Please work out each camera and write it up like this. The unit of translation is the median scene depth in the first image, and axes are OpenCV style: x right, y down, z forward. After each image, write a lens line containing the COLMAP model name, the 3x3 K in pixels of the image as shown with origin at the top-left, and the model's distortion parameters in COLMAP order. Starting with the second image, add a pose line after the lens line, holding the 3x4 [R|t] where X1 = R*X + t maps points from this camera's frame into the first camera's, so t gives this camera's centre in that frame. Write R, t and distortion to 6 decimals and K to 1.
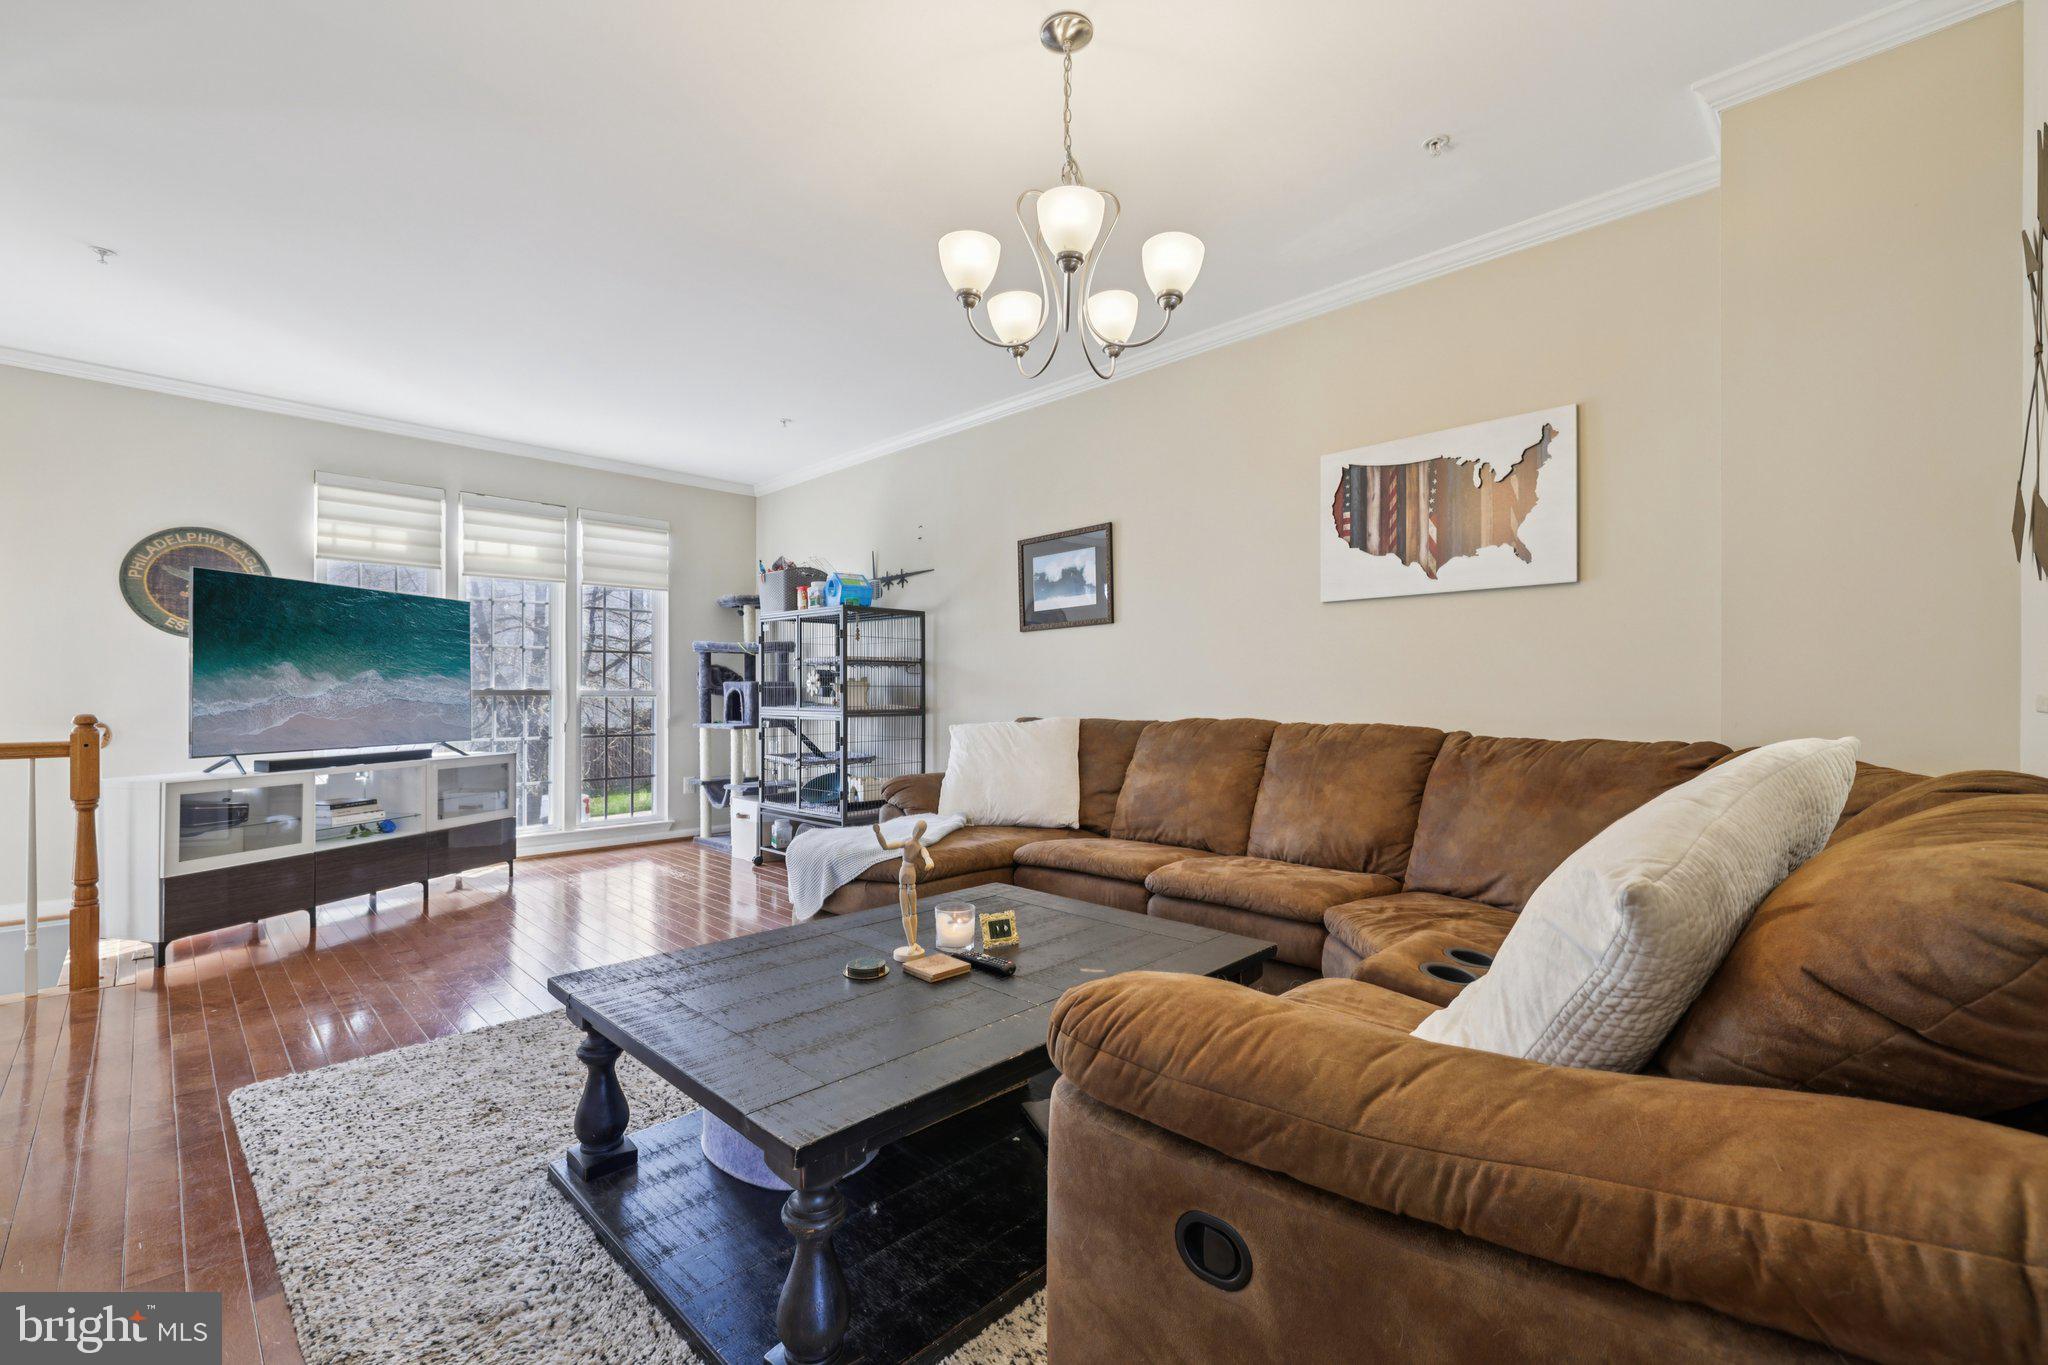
lens RADIAL K [[863.9, 0, 1019.0], [0, 863.9, 691.3], [0, 0, 1]] dist [-0.000239, 0.000041]
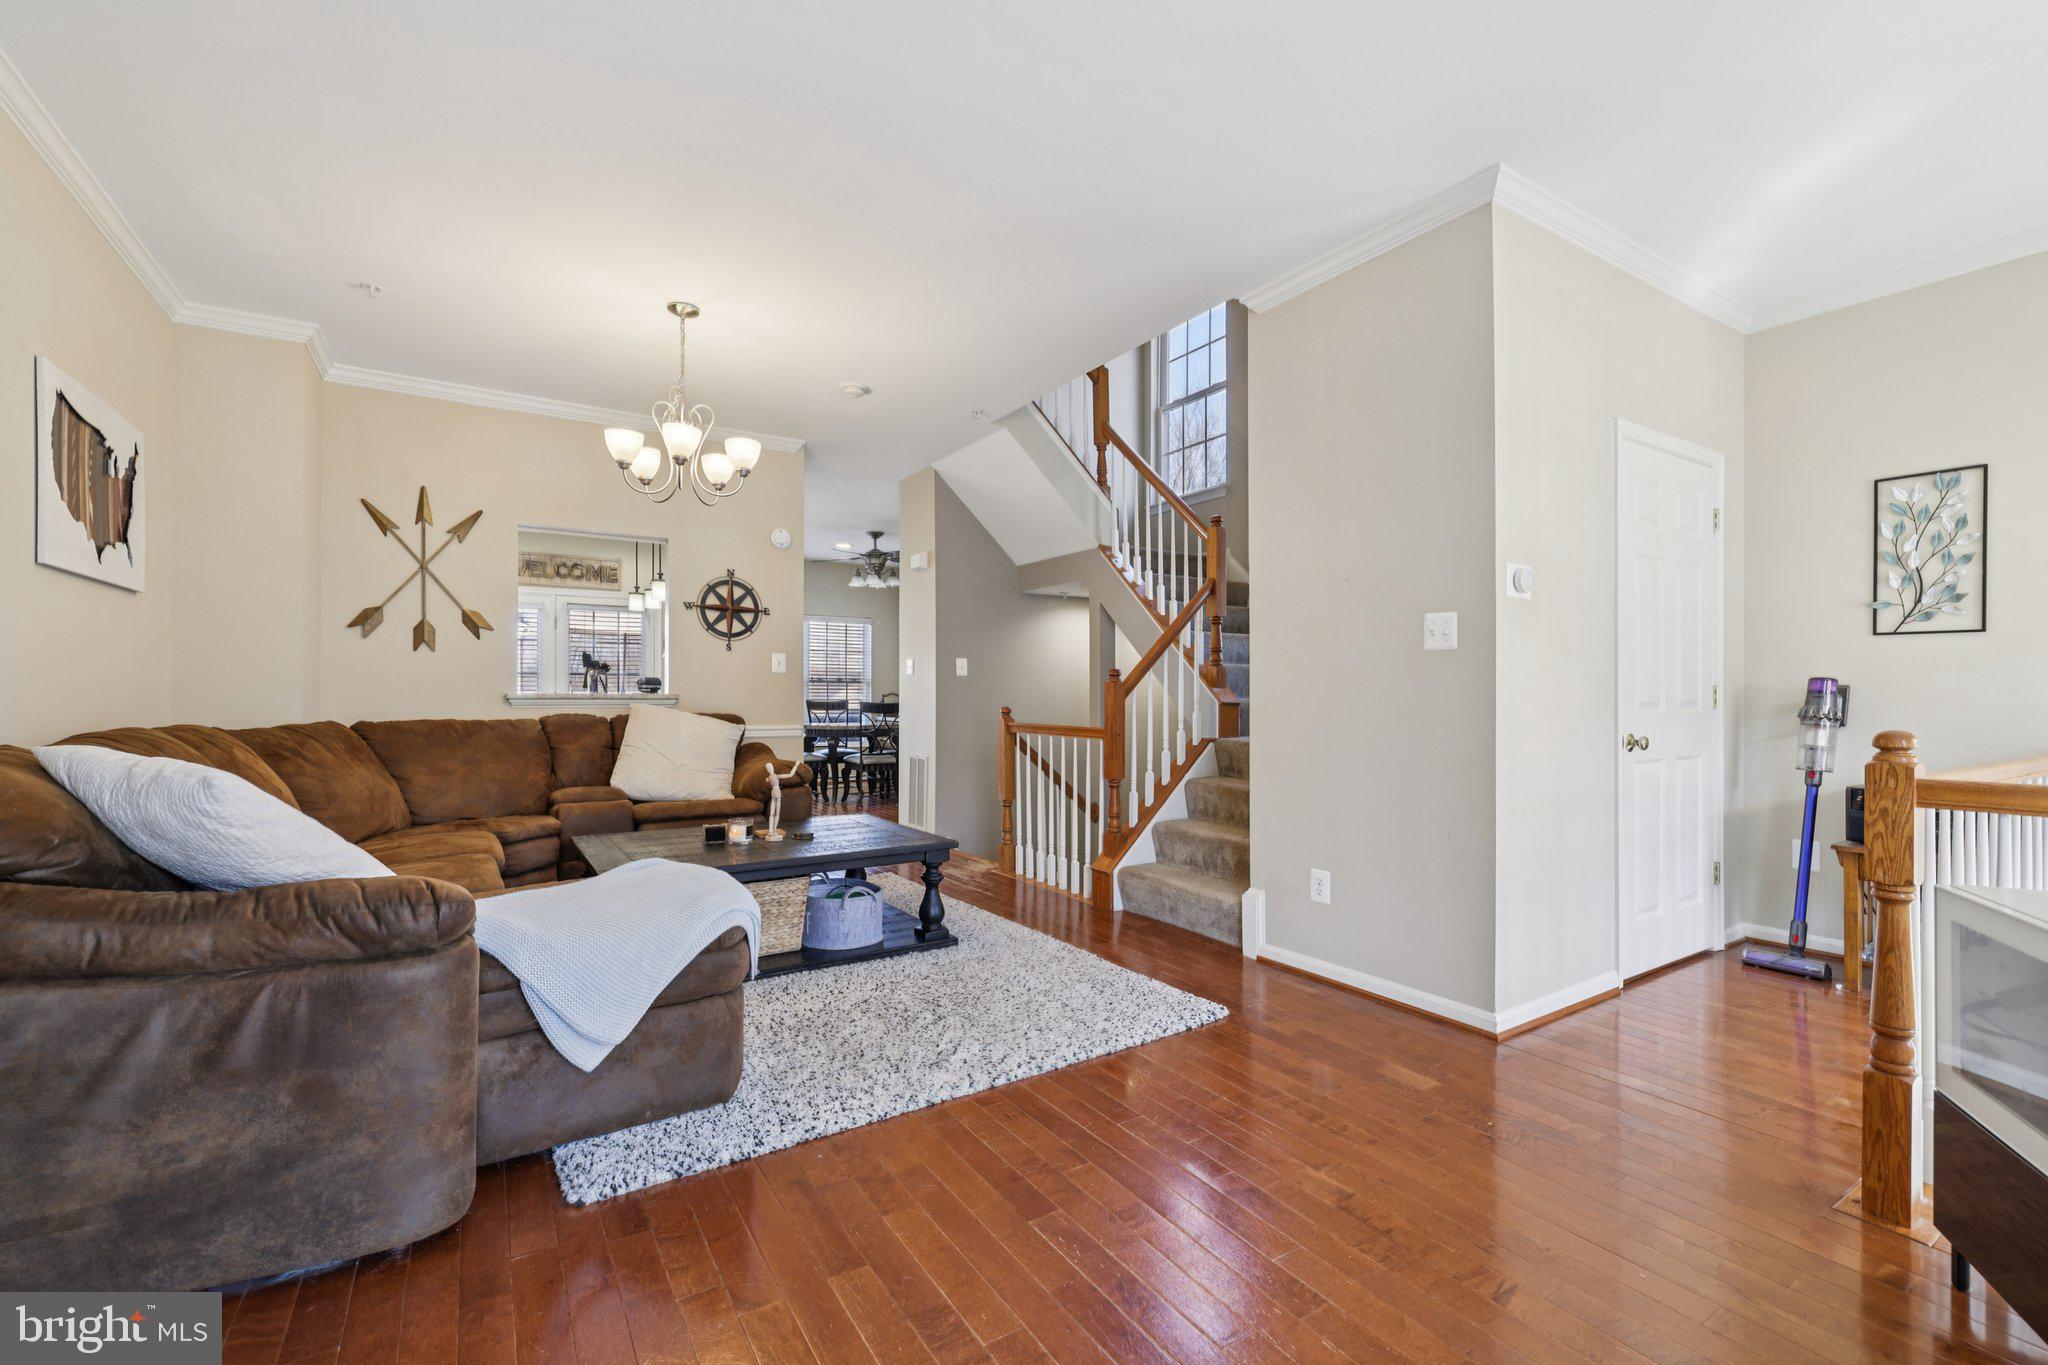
lens RADIAL K [[863.9, 0, 1019.4], [0, 863.9, 688.1], [0, 0, 1]] dist [-0.000239, 0.000041]
pose [[-0.973009, 0.001654, 0.230762, -0.565612], [-0.000686, 0.999949, -0.010061, 0.005494], [-0.230767, -0.009948, -0.972958, 1.435019]]
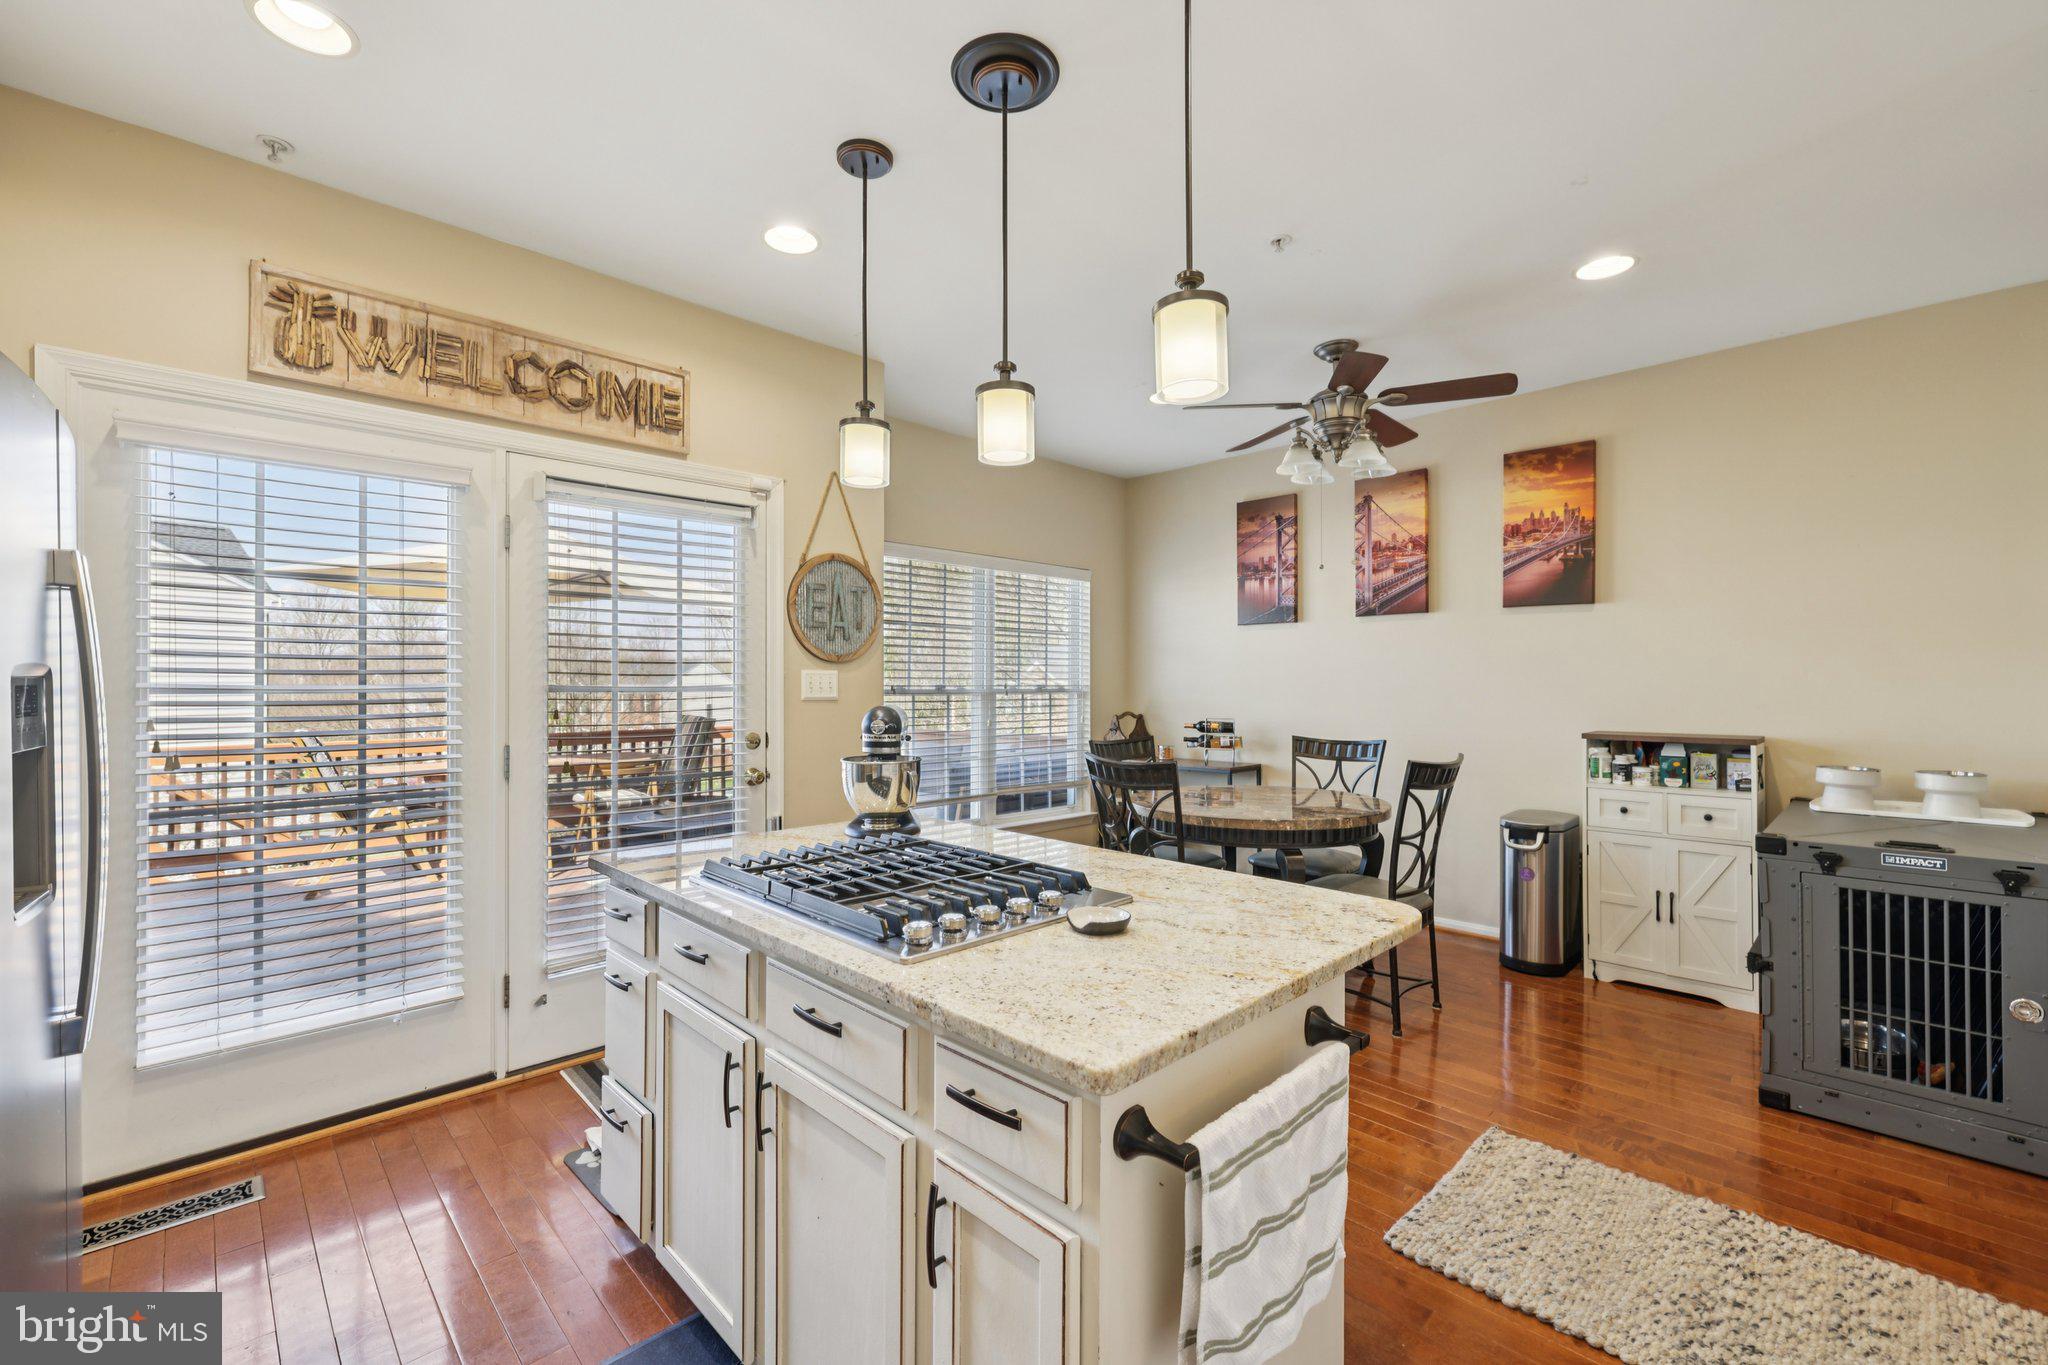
lens RADIAL K [[863.9, 0, 1010.3], [0, 863.9, 679.2], [0, 0, 1]] dist [-0.000239, 0.000041]
pose [[-0.999639, 0.002478, 0.026735, 0.710714], [0.002380, 0.999990, -0.003691, -0.060050], [-0.026744, -0.003626, -0.999636, 0.224249]]
